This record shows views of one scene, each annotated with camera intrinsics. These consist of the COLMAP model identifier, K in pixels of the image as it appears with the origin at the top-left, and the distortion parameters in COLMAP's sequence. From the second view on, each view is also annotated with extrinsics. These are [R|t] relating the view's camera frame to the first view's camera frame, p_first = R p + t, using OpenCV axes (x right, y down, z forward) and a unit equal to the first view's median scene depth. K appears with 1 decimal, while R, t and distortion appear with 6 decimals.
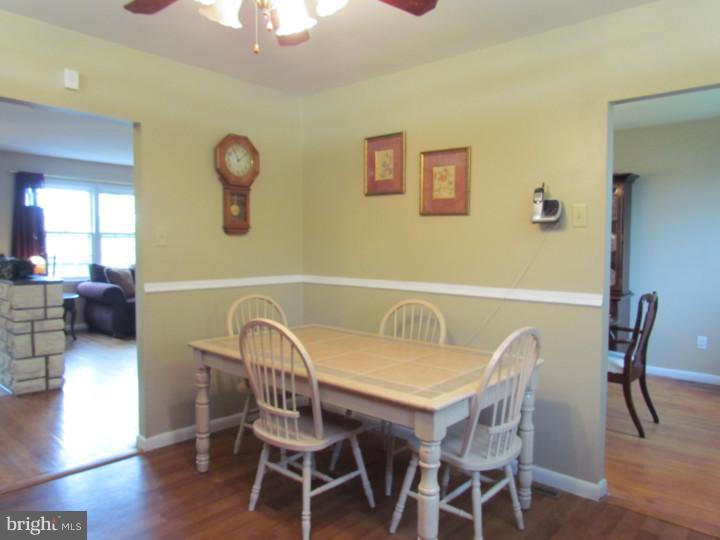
lens RADIAL K [[516.9, 0, 360.0], [0, 516.9, 270.0], [0, 0, 1]] dist [-0.021846, 0.002368]
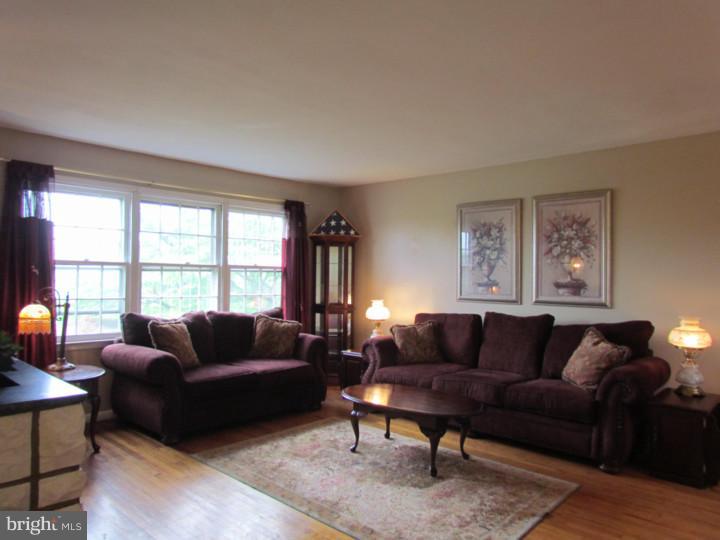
lens RADIAL K [[516.9, 0, 360.0], [0, 516.9, 270.0], [0, 0, 1]] dist [-0.021846, 0.002368]
pose [[0.999808, 0.003907, -0.019224, -0.240705], [-0.005072, 0.998128, -0.060949, -0.029429], [0.018950, 0.061035, 0.997956, 0.404415]]
